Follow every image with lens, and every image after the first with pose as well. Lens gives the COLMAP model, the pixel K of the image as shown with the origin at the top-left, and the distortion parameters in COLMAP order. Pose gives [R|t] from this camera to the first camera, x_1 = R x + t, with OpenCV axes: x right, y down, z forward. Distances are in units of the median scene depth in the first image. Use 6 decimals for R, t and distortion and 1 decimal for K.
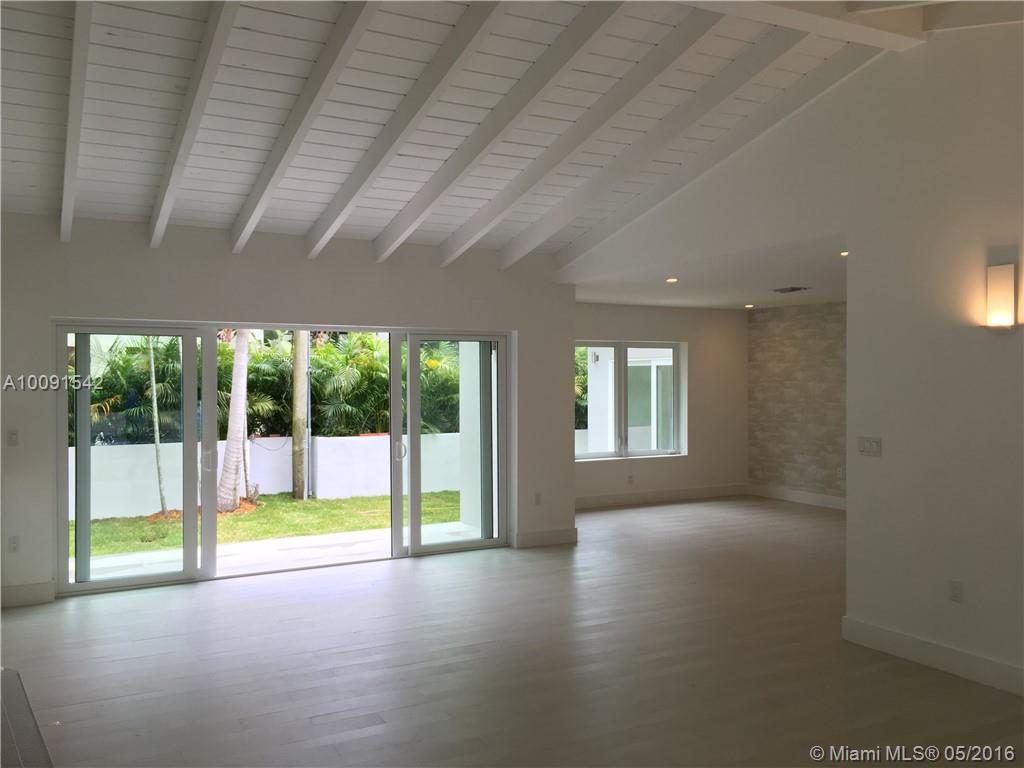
lens RADIAL K [[878.7, 0, 508.9], [0, 878.7, 384.5], [0, 0, 1]] dist [0.092861, -0.120391]
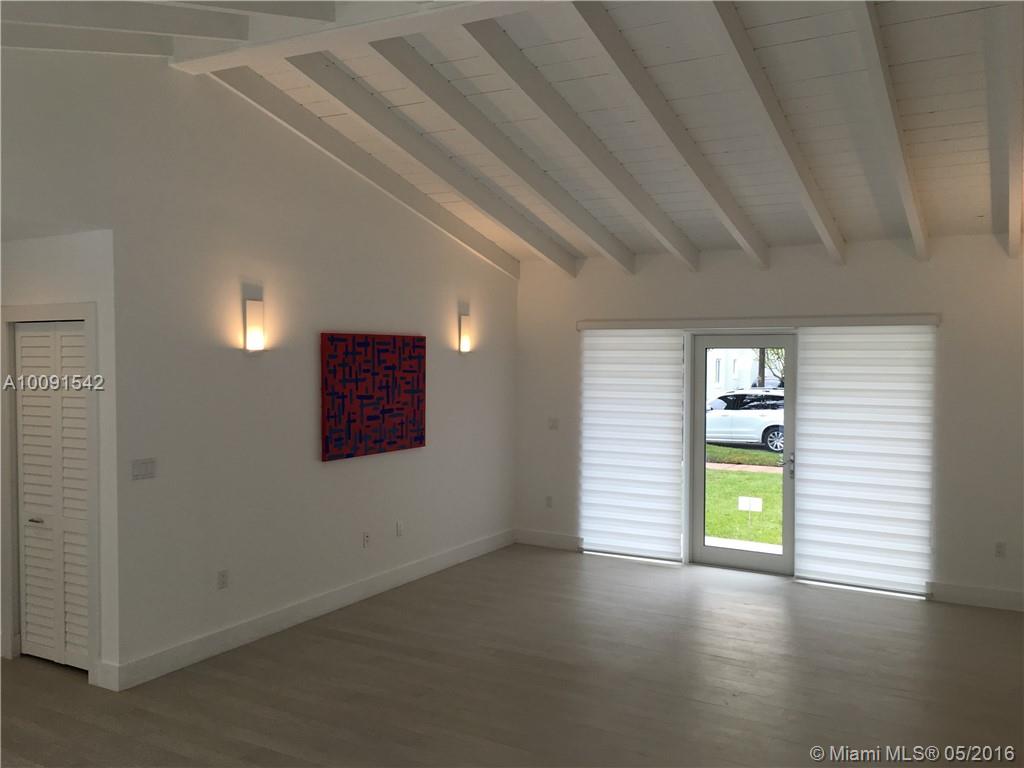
lens RADIAL K [[878.7, 0, 508.9], [0, 878.7, 384.5], [0, 0, 1]] dist [0.092861, -0.120391]
pose [[-0.528315, -0.027178, 0.848613, -0.280707], [0.003916, 0.999399, 0.034445, -0.023666], [-0.849039, 0.021521, -0.527891, 0.554097]]
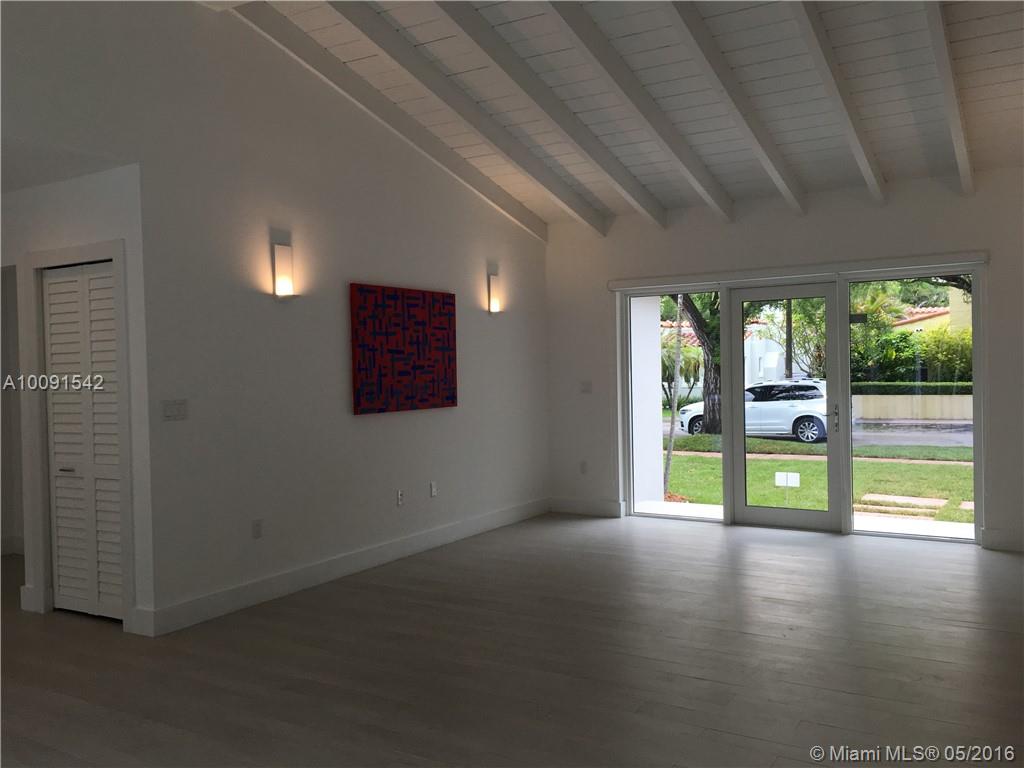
lens RADIAL K [[878.7, 0, 508.9], [0, 878.7, 384.5], [0, 0, 1]] dist [0.092861, -0.120391]
pose [[-0.507744, -0.002858, 0.861503, -0.264785], [0.028275, 0.999400, 0.019980, 0.016665], [-0.861044, 0.034503, -0.507359, 0.554487]]
